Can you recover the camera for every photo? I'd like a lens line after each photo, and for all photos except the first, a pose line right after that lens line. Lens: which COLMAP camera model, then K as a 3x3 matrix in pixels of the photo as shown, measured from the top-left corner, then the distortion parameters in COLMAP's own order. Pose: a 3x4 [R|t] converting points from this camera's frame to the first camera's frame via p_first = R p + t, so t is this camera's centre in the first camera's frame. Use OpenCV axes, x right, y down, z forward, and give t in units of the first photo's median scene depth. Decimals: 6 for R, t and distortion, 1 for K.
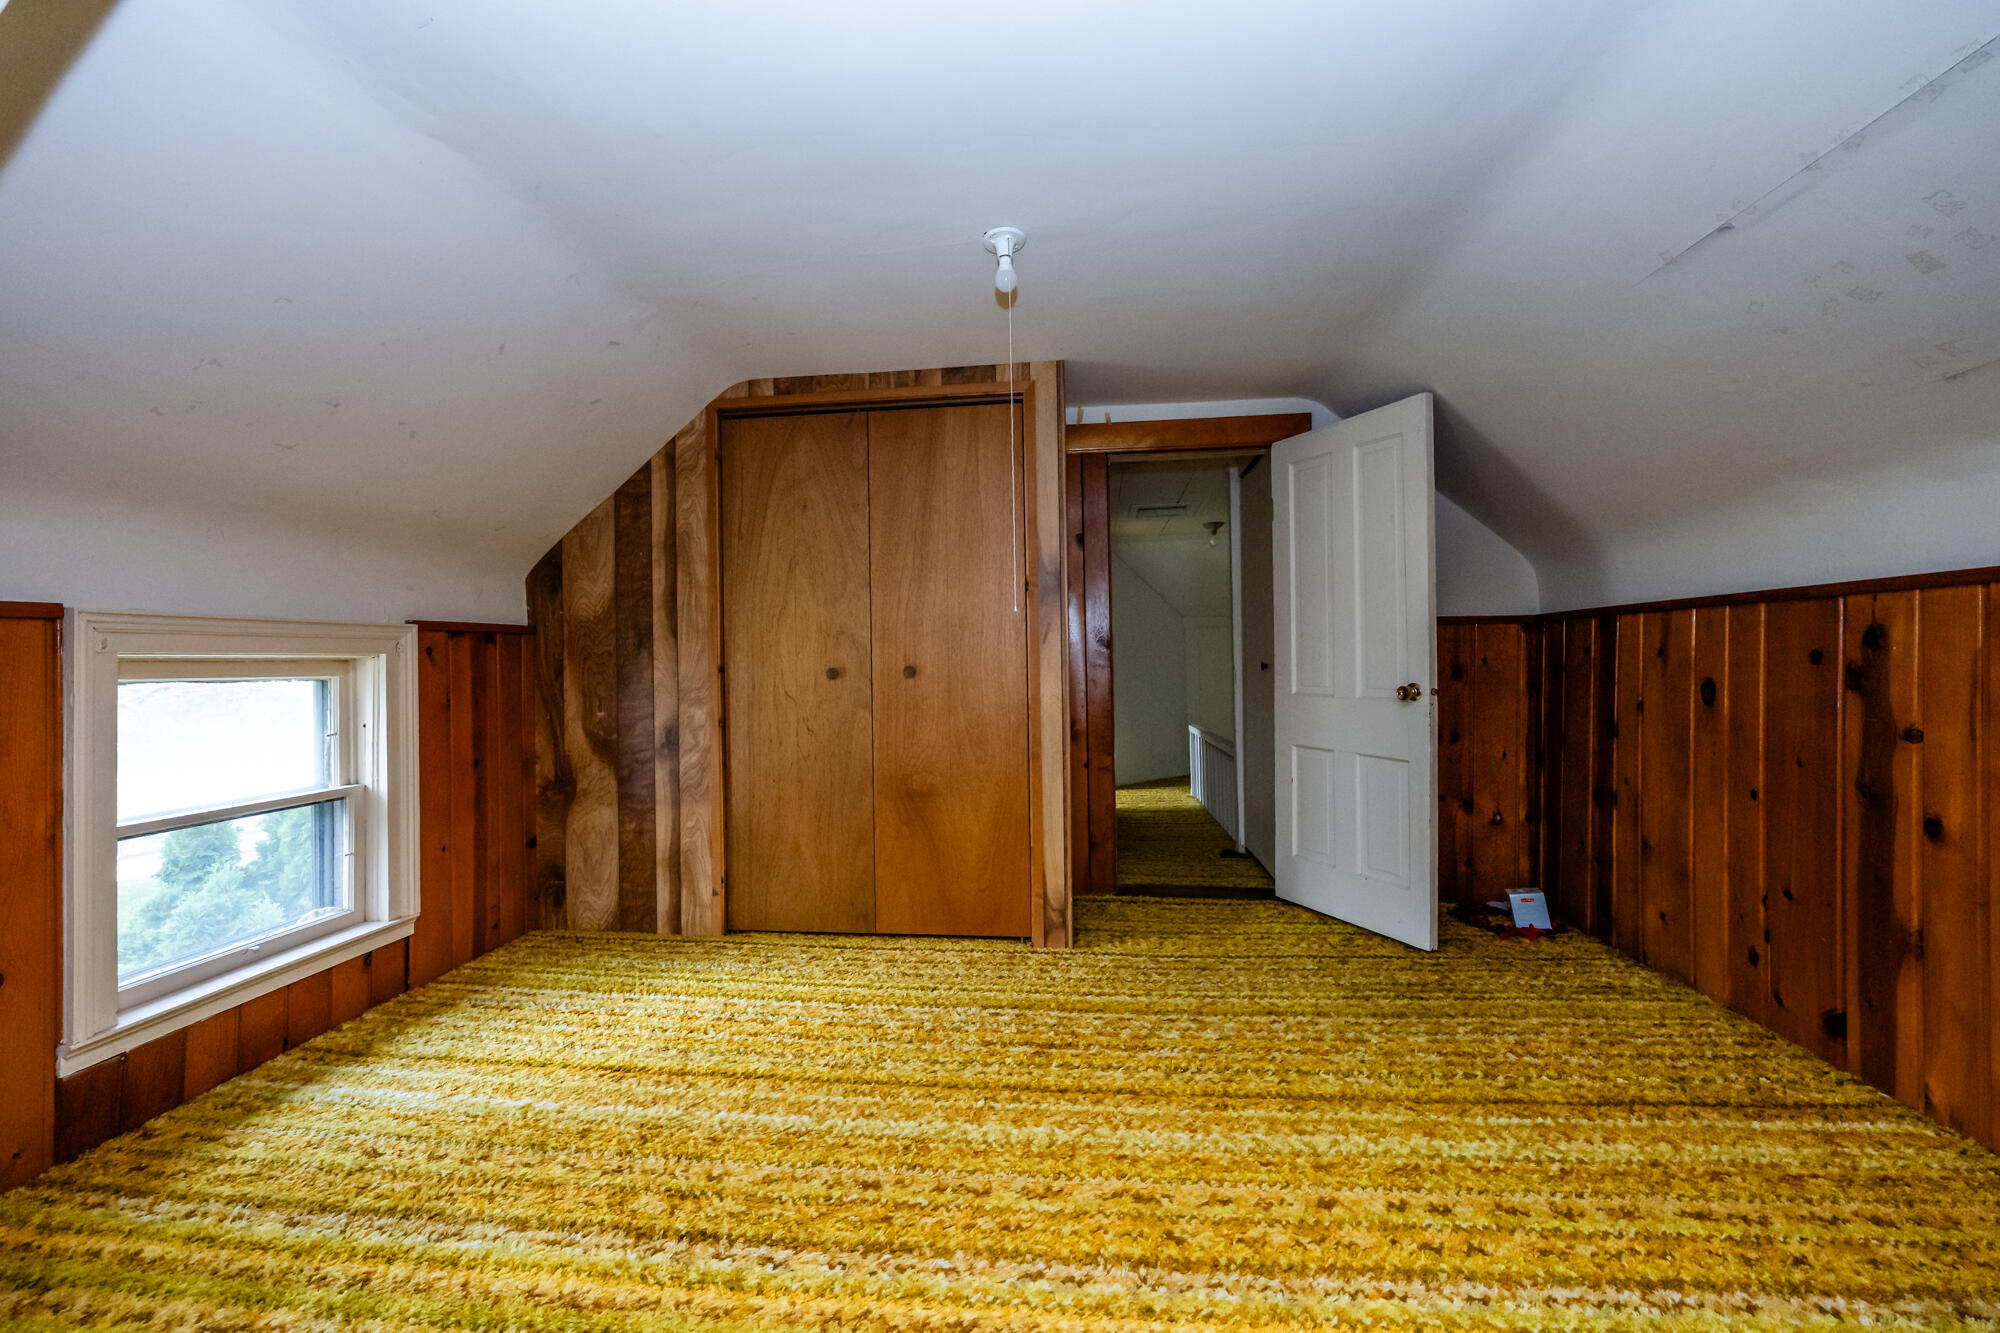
lens RADIAL K [[798.5, 0, 992.3], [0, 798.5, 662.9], [0, 0, 1]] dist [0.001221, 0.000254]
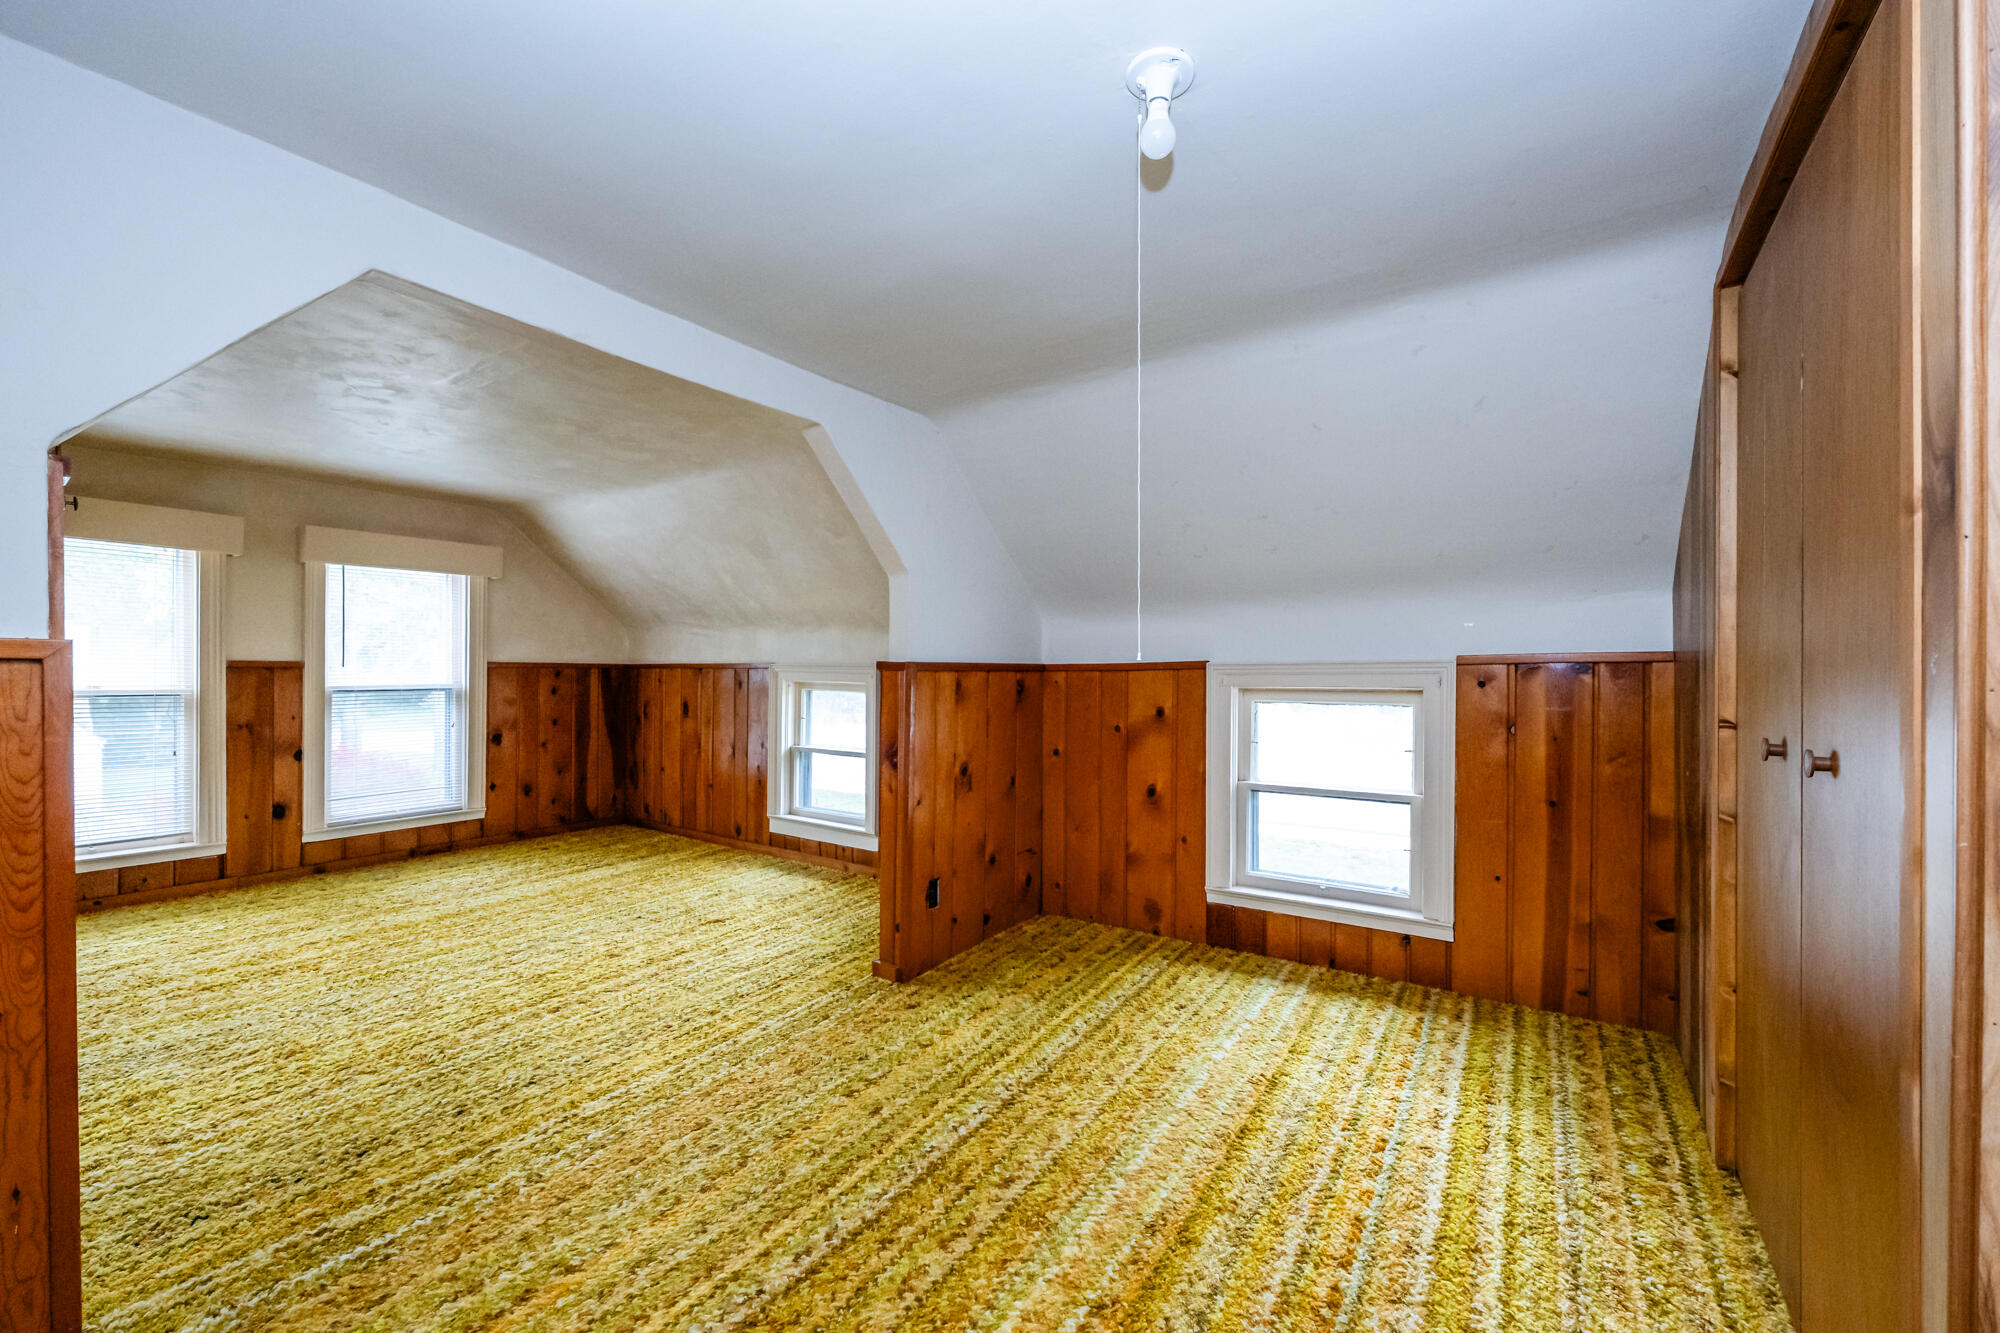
lens RADIAL K [[798.5, 0, 992.3], [0, 798.5, 662.9], [0, 0, 1]] dist [0.001221, 0.000254]
pose [[-0.475139, 0.005161, -0.879896, 0.482860], [0.008444, 0.999963, 0.001305, -0.044231], [0.879870, -0.006810, -0.475165, 0.875250]]
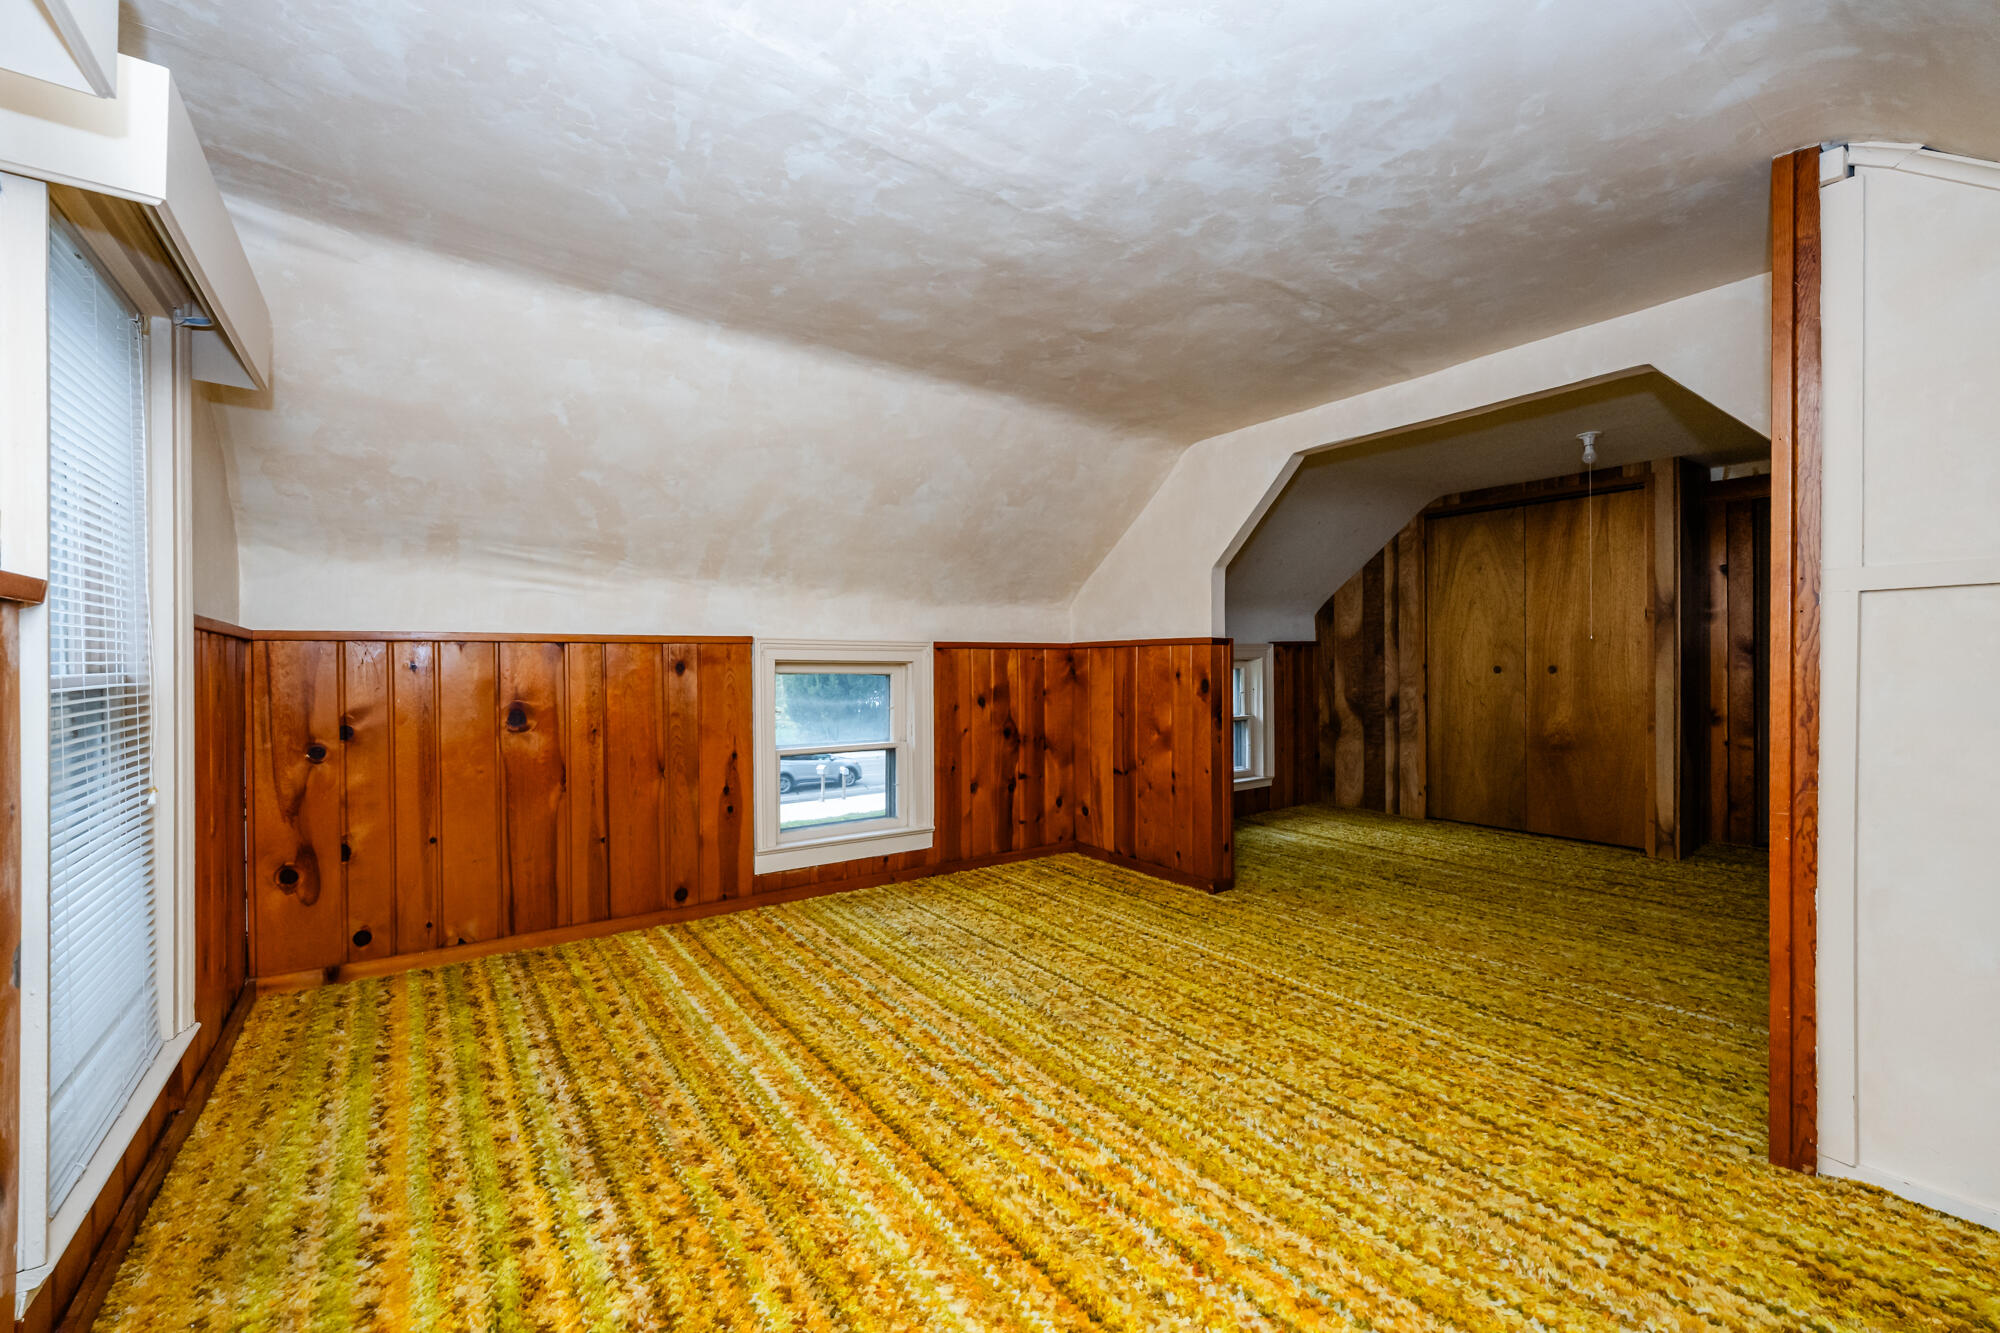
lens RADIAL K [[798.5, 0, 992.3], [0, 798.5, 662.9], [0, 0, 1]] dist [0.001221, 0.000254]
pose [[0.667509, 0.011417, -0.744515, 0.349866], [-0.001131, 0.999897, 0.014320, -0.024407], [0.744601, -0.008717, 0.667453, -0.923902]]
